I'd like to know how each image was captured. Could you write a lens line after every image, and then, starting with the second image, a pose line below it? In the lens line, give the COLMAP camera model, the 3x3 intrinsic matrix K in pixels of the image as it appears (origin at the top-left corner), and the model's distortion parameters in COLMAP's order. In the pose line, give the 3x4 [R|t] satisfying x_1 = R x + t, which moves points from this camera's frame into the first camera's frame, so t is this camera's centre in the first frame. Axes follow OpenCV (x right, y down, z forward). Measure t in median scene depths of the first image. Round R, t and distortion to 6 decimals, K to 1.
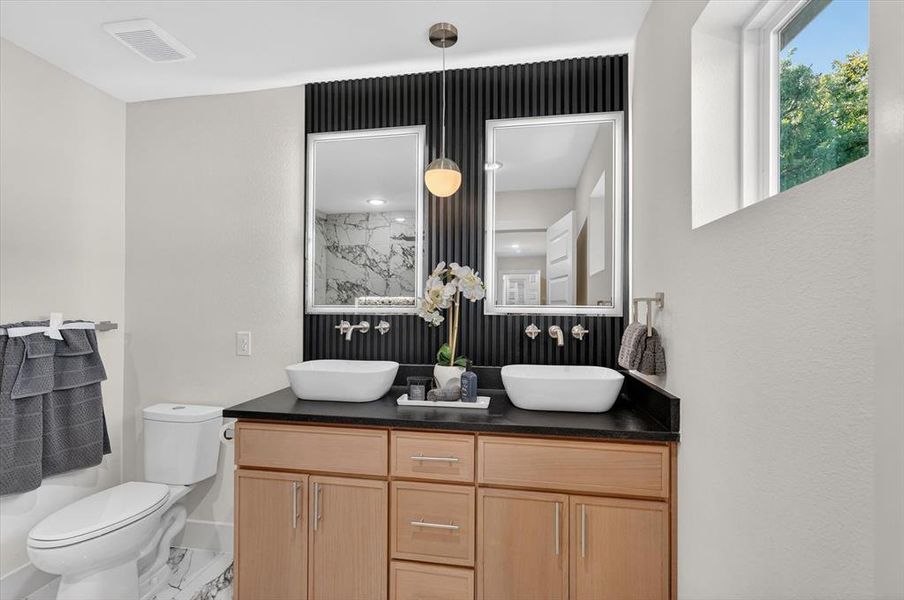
lens RADIAL K [[398.5, 0, 450.5], [0, 398.5, 299.3], [0, 0, 1]] dist [-0.000318, 0.000483]
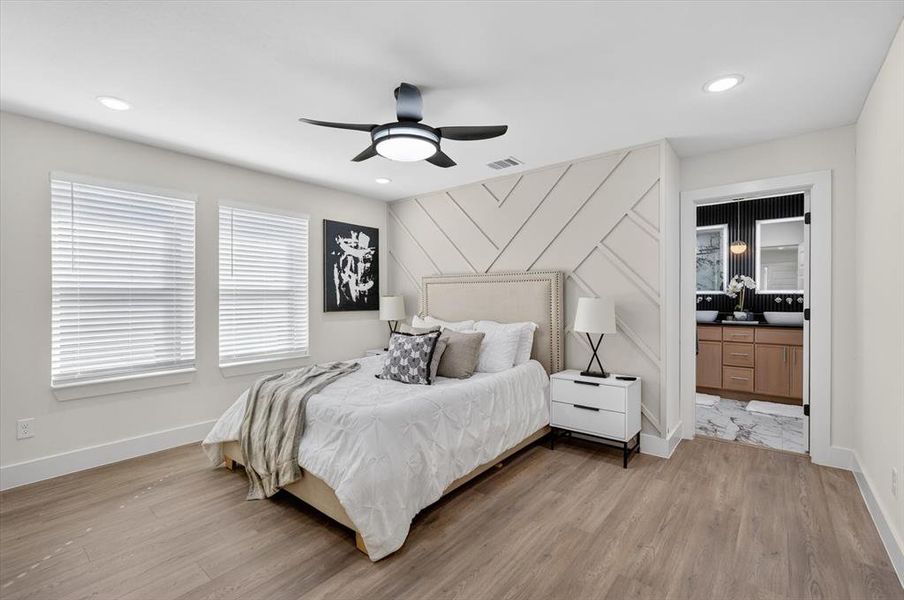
lens RADIAL K [[398.5, 0, 450.5], [0, 398.5, 299.3], [0, 0, 1]] dist [-0.000318, 0.000483]
pose [[0.859511, -0.006164, -0.511080, -0.322531], [0.022756, 0.999397, 0.026217, -0.044335], [0.510610, -0.034164, 0.859133, -2.461593]]
